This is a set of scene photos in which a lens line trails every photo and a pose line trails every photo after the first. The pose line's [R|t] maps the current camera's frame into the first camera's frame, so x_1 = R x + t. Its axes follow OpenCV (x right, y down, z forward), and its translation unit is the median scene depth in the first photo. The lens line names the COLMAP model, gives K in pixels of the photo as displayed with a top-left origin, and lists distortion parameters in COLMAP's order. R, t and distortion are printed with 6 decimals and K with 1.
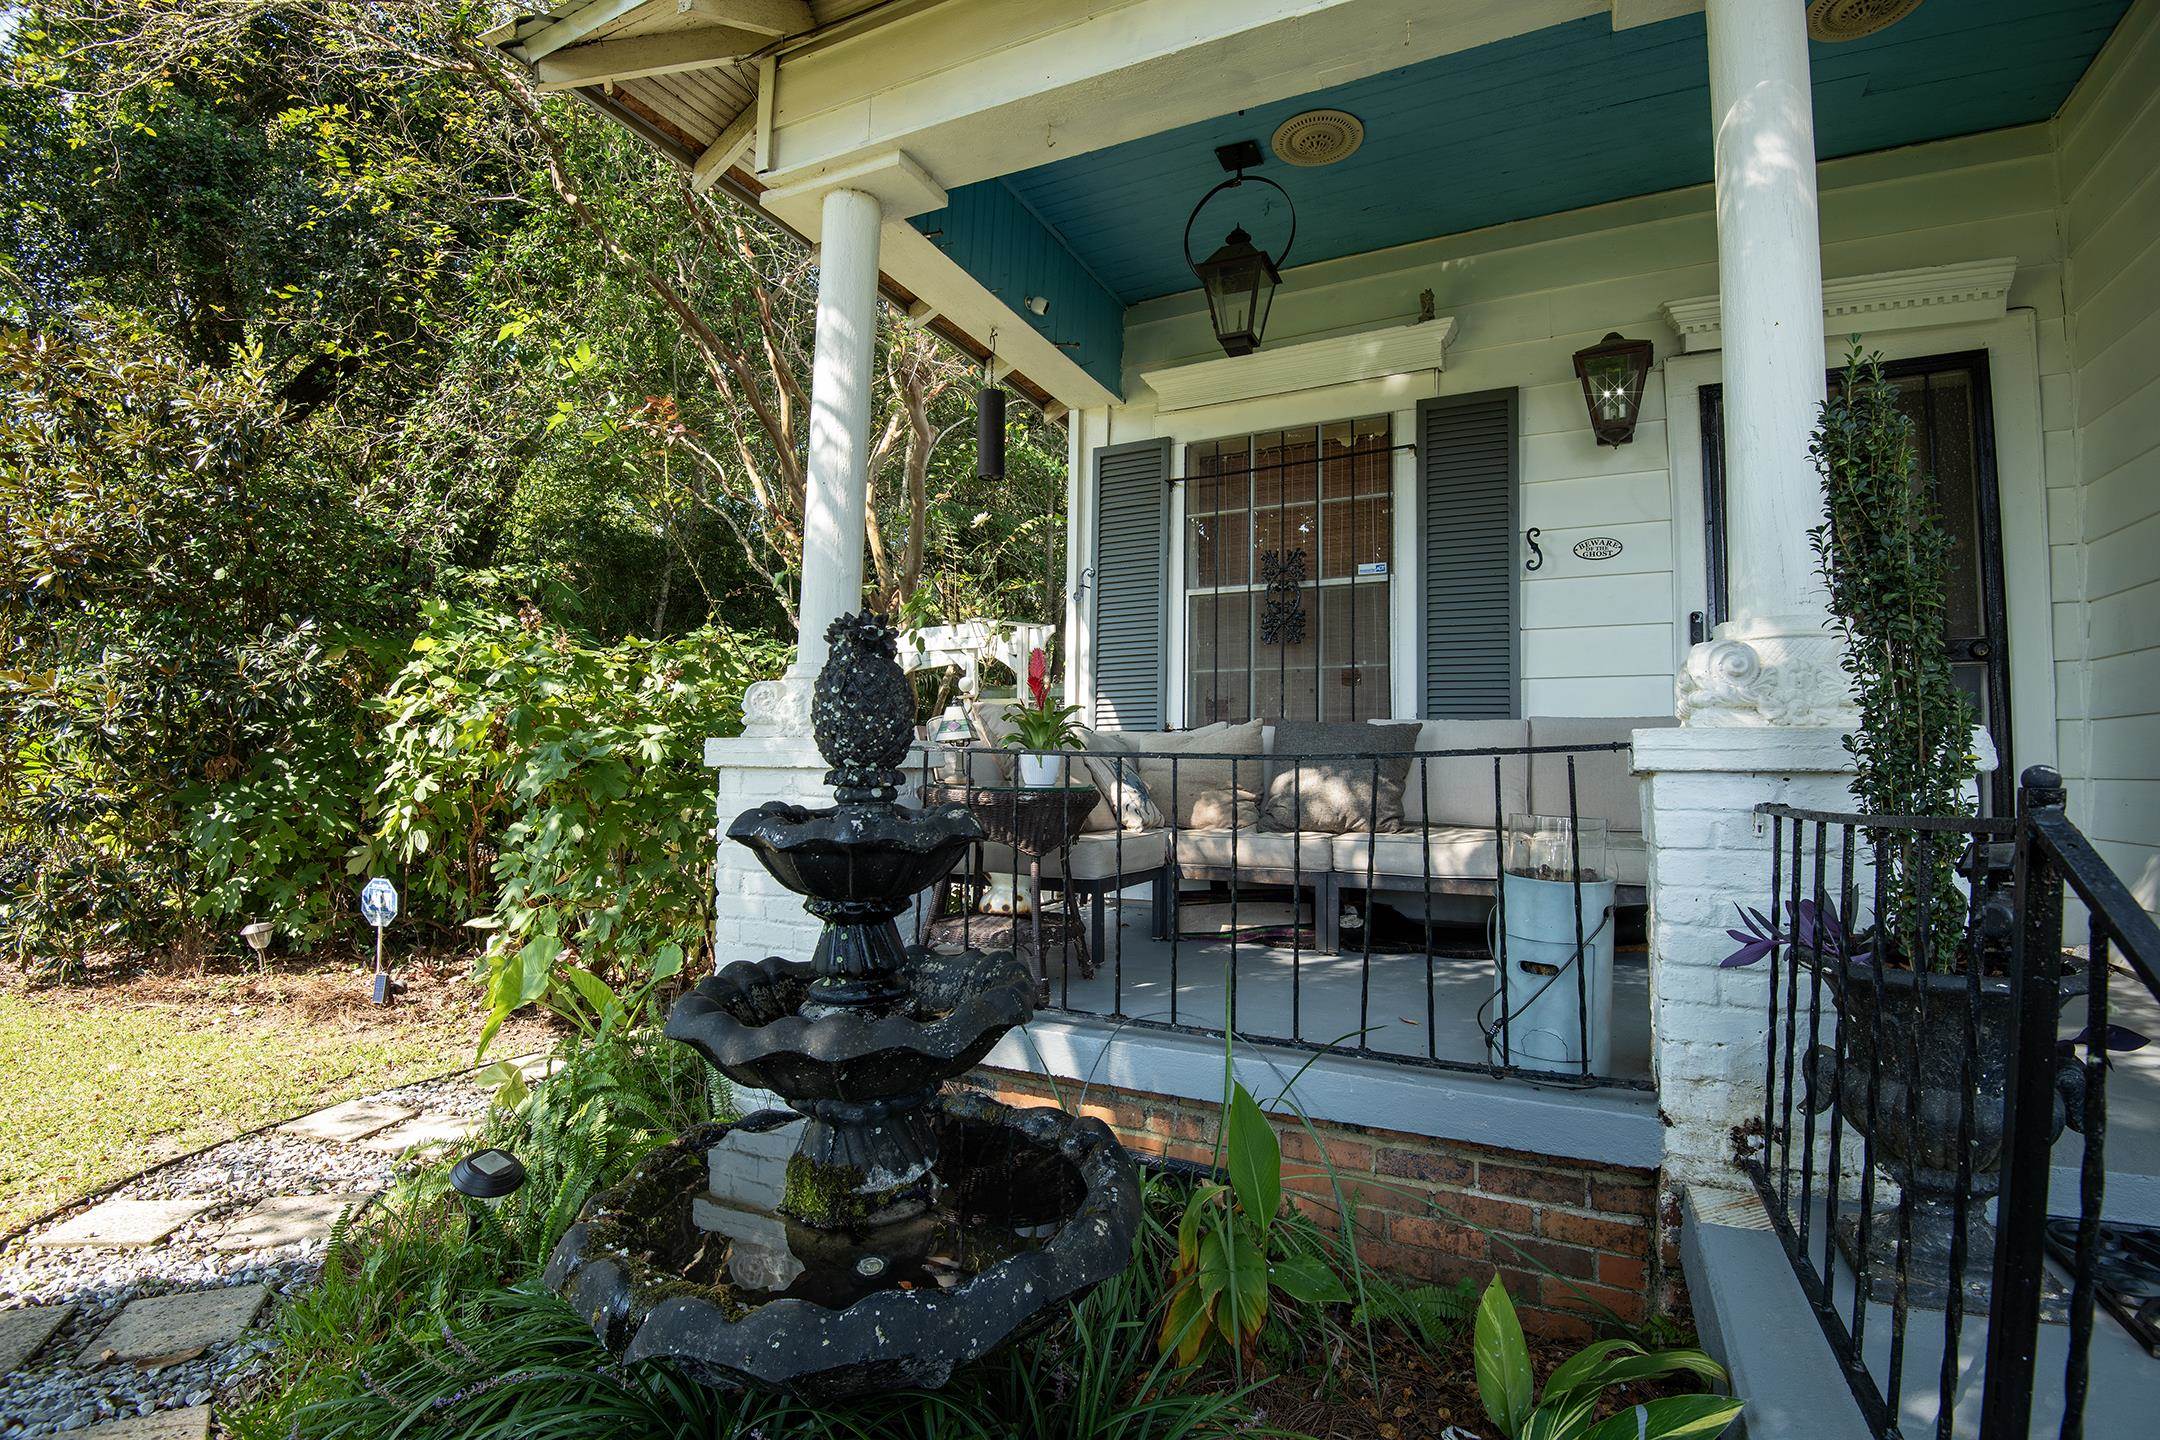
lens RADIAL K [[1006.6, 0, 1087.2], [0, 1006.6, 724.0], [0, 0, 1]] dist [-0.001570, -0.024021]
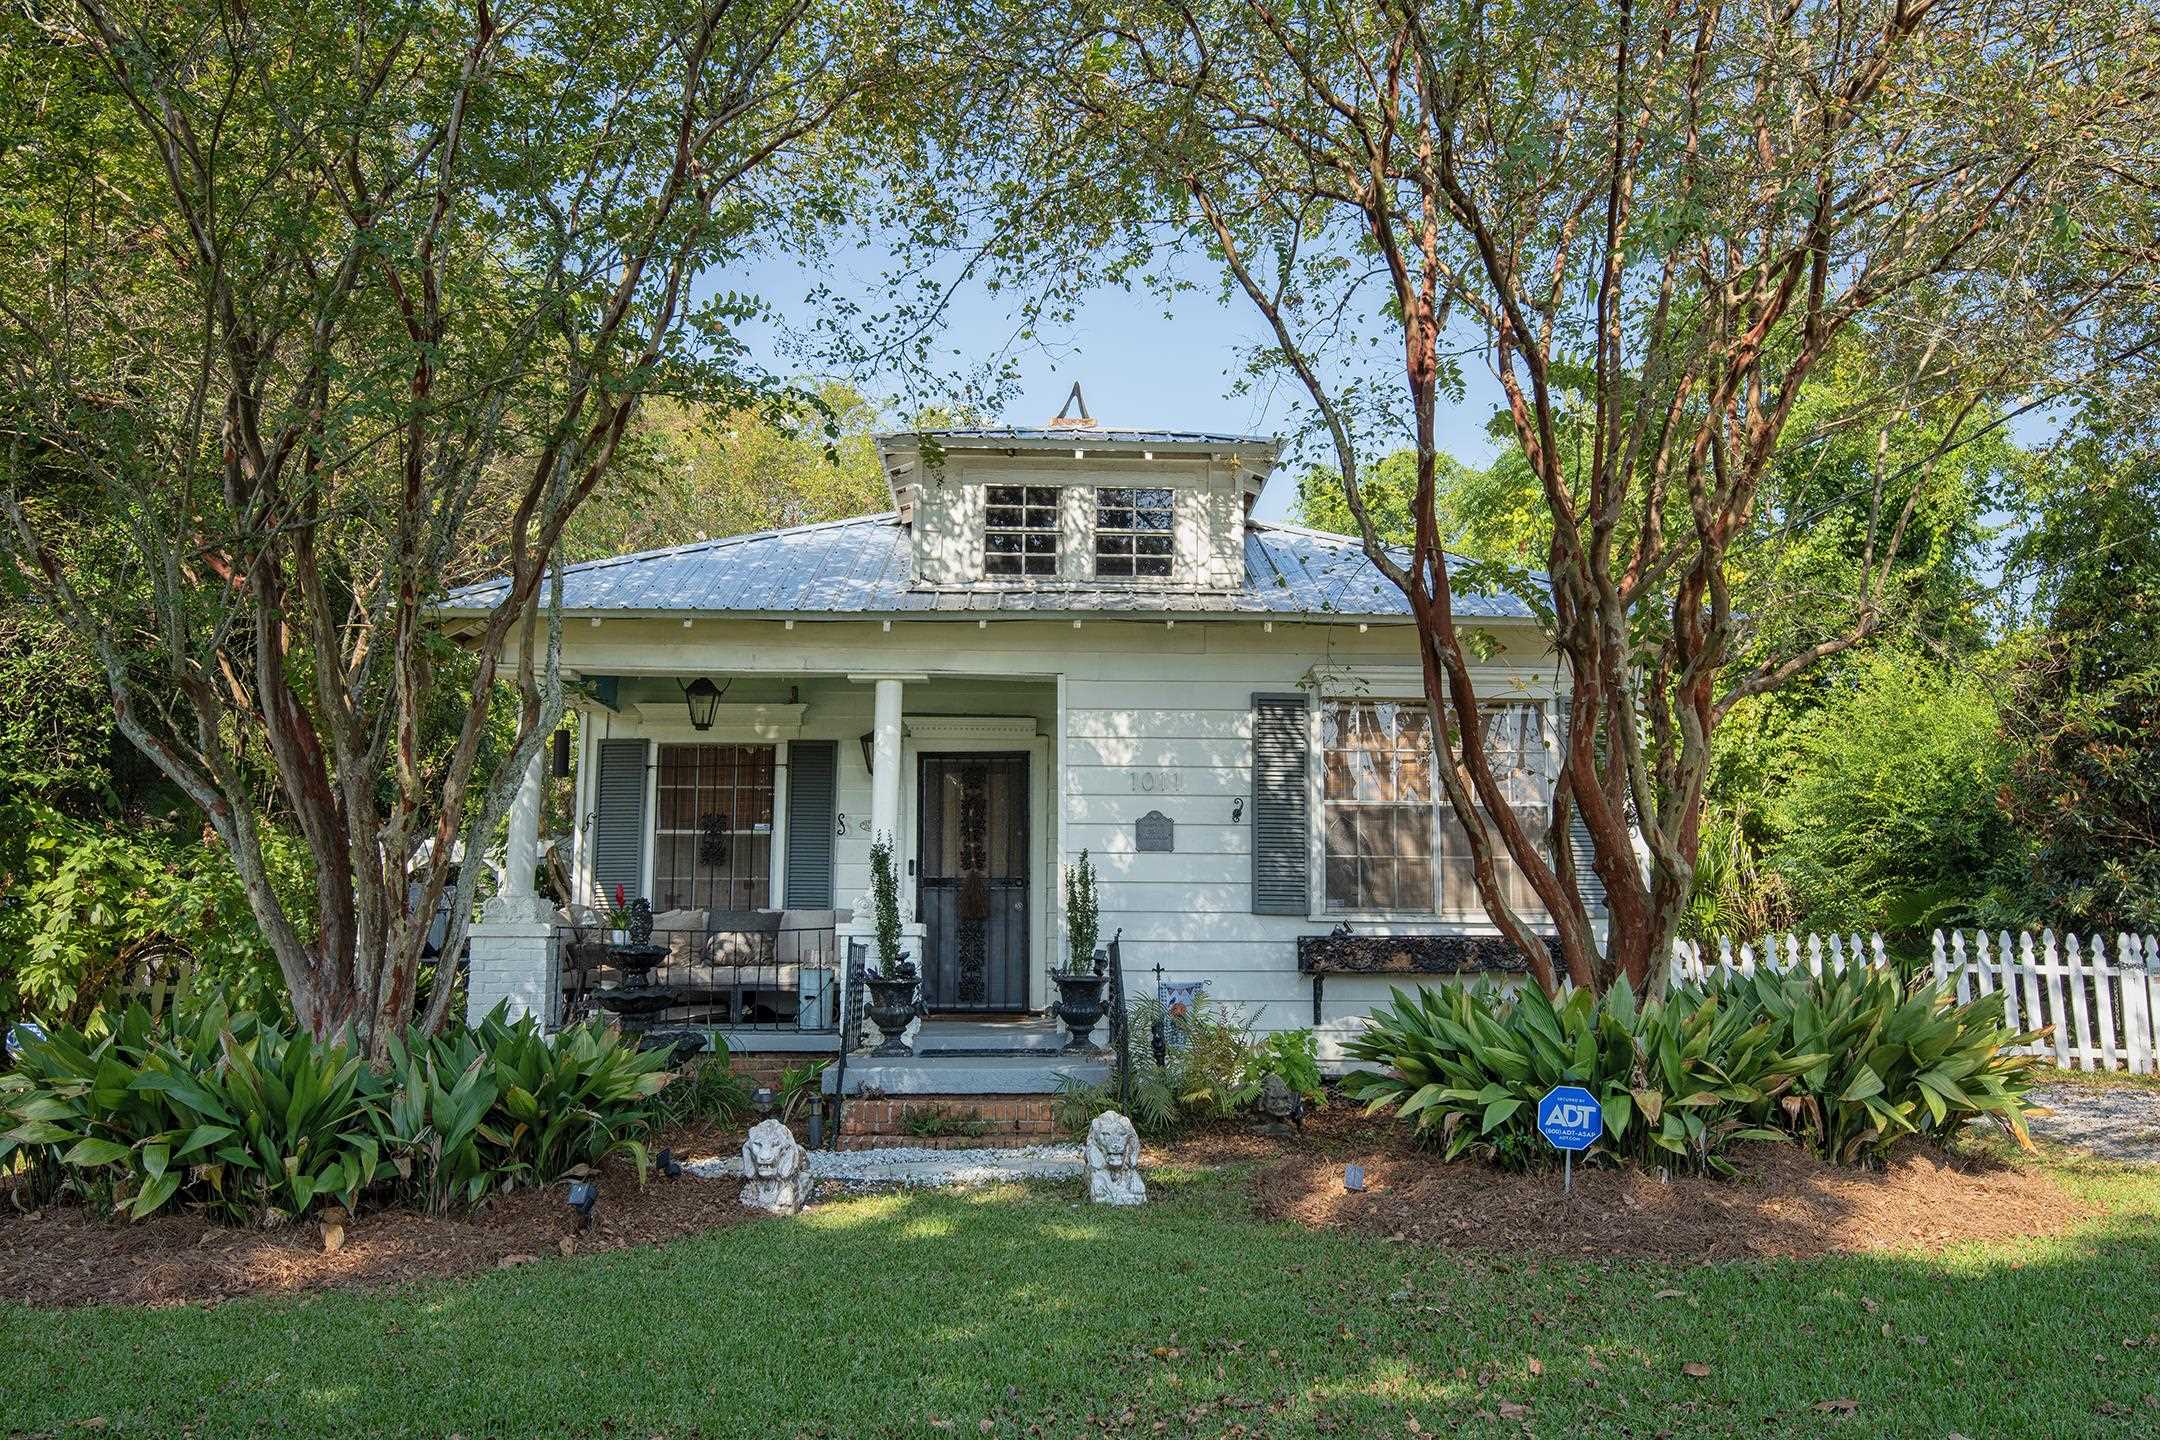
lens RADIAL K [[1679.8, 0, 1080.0], [0, 1679.8, 720.0], [0, 0, 1]] dist [0.039922, -0.172831]
pose [[0.892036, 0.051103, 0.449066, -0.621756], [-0.015092, 0.996401, -0.083409, -0.103370], [-0.451712, 0.067626, 0.889597, -2.121606]]
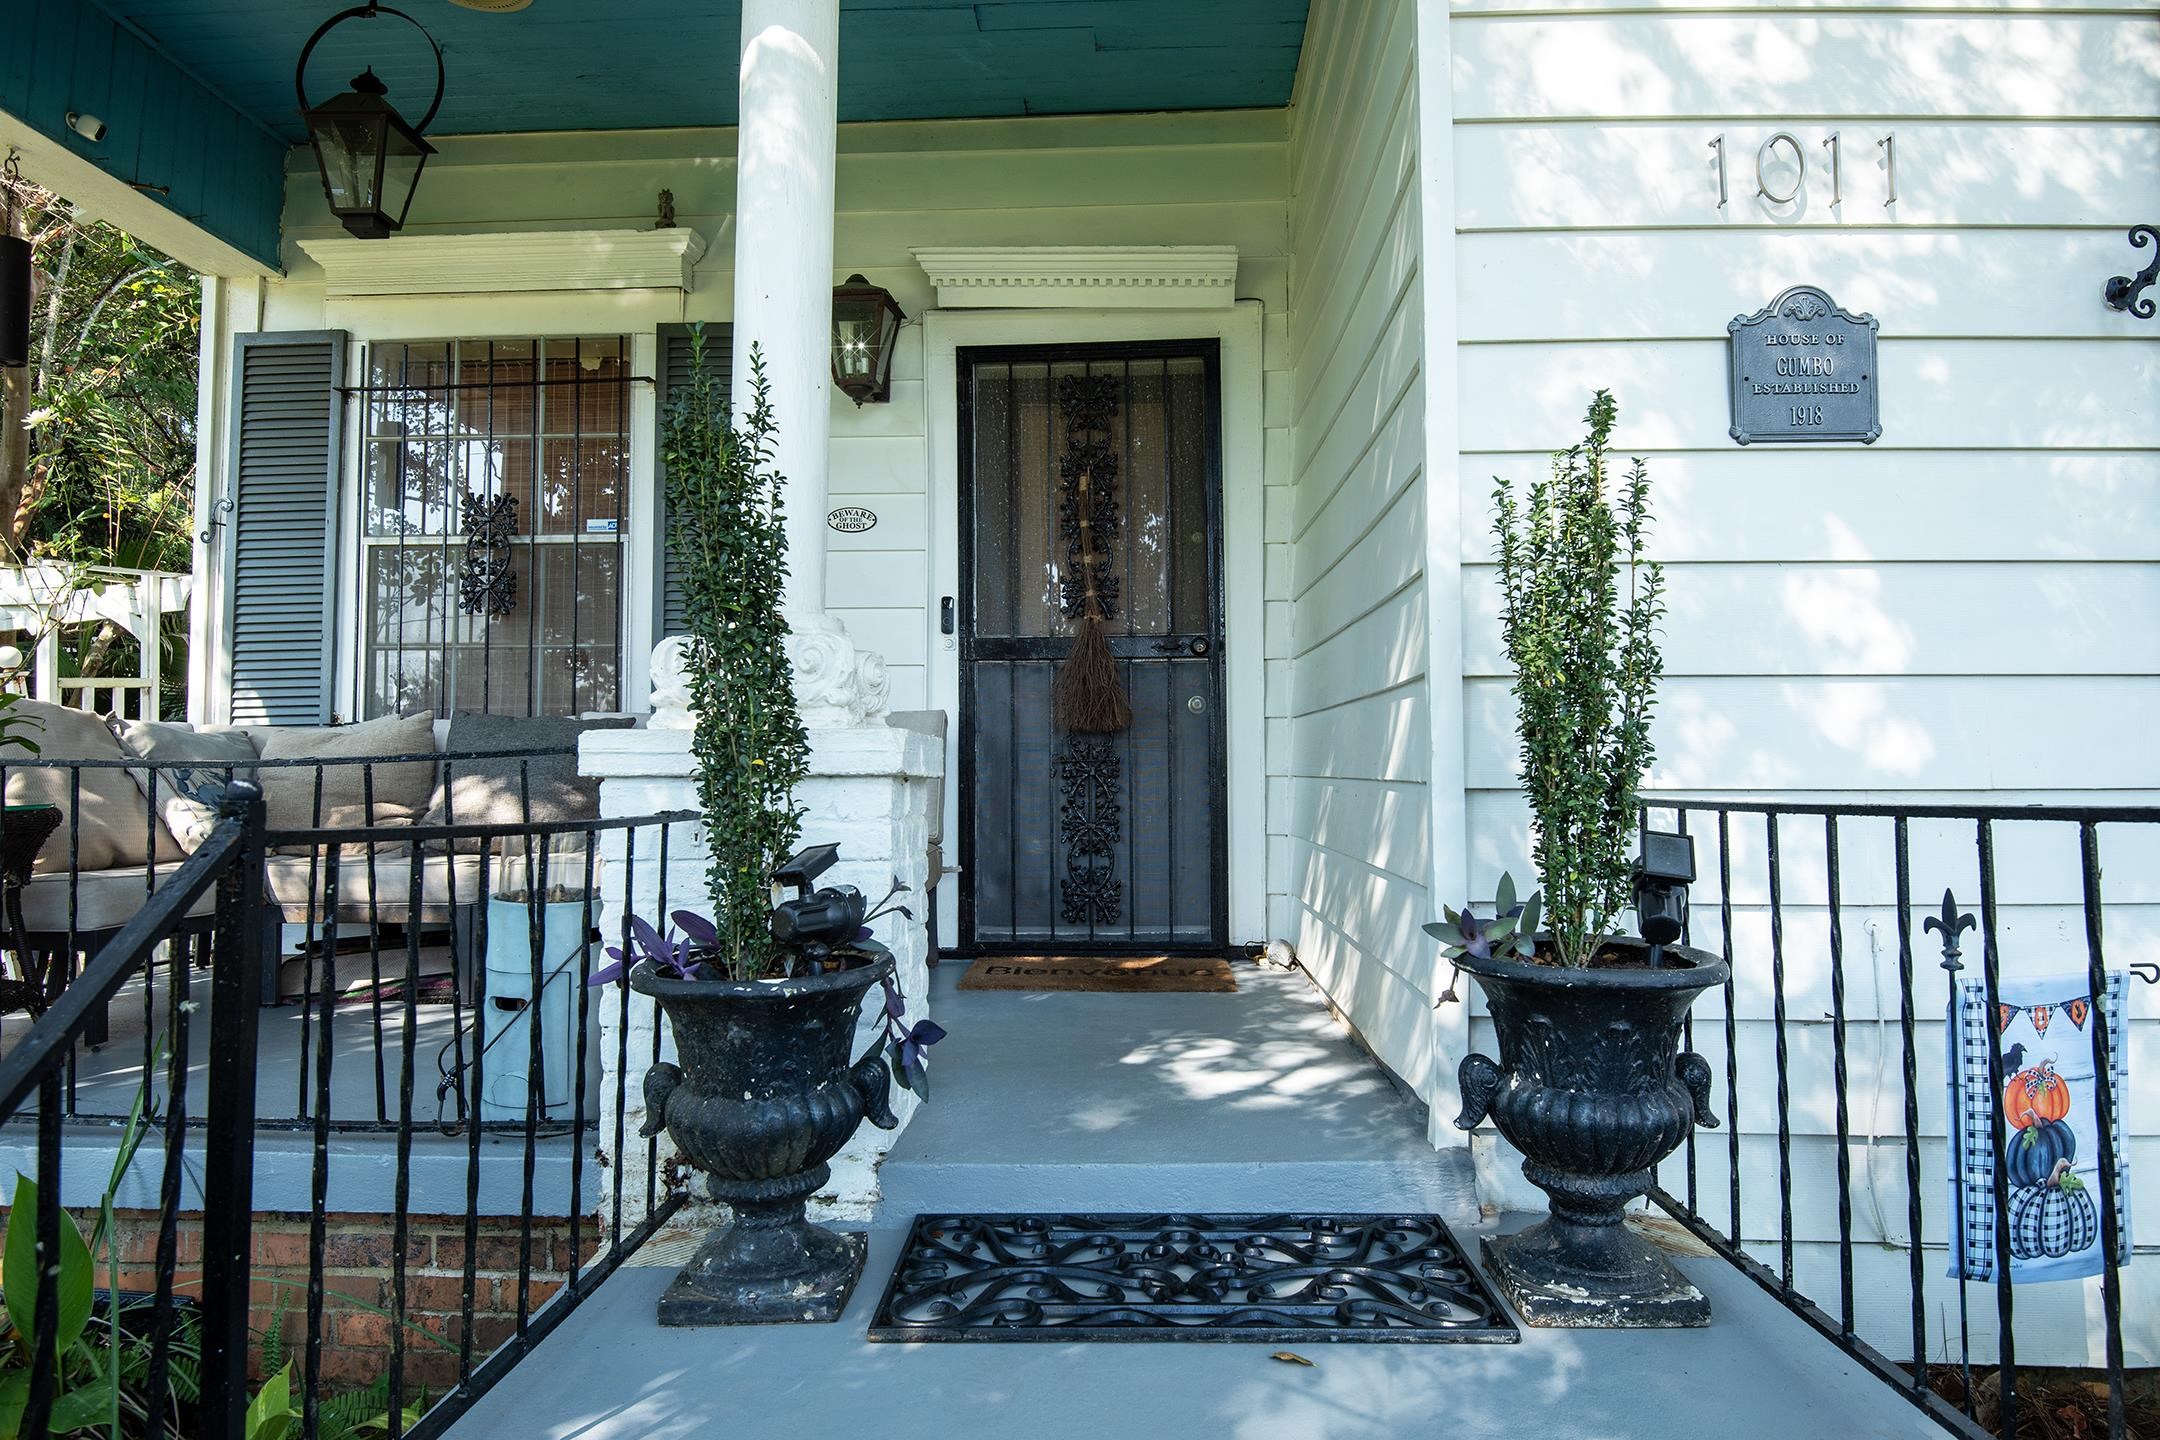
lens RADIAL K [[1307.8, 0, 1080.0], [0, 1307.8, 720.0], [0, 0, 1]] dist [0.005437, -0.014925]
pose [[0.919208, 0.003877, 0.393754, 0.229606], [-0.006426, 0.999966, 0.005155, -0.006422], [-0.393721, -0.007268, 0.919201, -0.120675]]
